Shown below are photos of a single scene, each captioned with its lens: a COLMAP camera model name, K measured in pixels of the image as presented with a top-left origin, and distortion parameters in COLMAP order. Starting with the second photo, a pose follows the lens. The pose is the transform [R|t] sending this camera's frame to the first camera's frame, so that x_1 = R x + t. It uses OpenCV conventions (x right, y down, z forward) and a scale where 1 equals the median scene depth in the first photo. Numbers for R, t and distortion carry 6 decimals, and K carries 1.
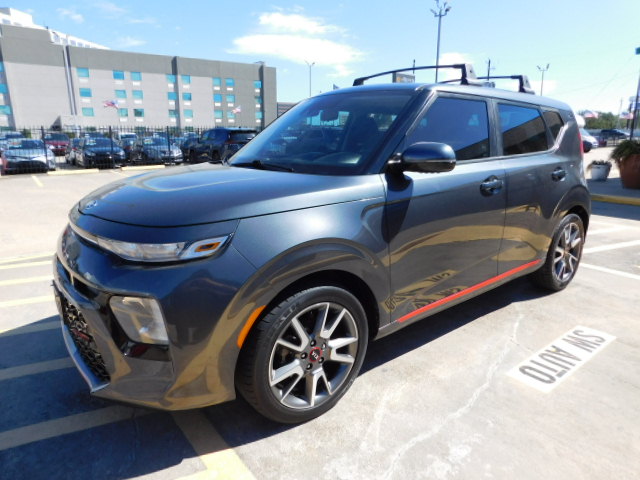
lens RADIAL K [[419.8, 0, 326.1], [0, 419.8, 263.9], [0, 0, 1]] dist [-0.055469, 0.040536]
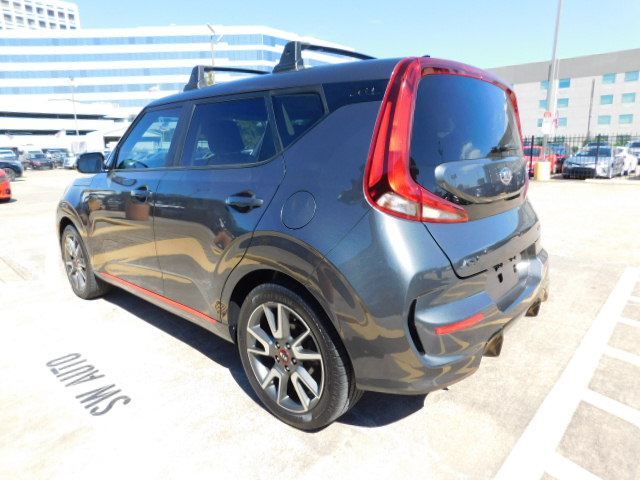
lens RADIAL K [[419.8, 0, 323.3], [0, 419.8, 239.6], [0, 0, 1]] dist [-0.055469, 0.040536]
pose [[0.170049, 0.208297, -0.963170, 0.331969], [-0.277312, 0.948021, 0.156061, -0.082853], [0.945612, 0.240560, 0.218973, 0.272967]]
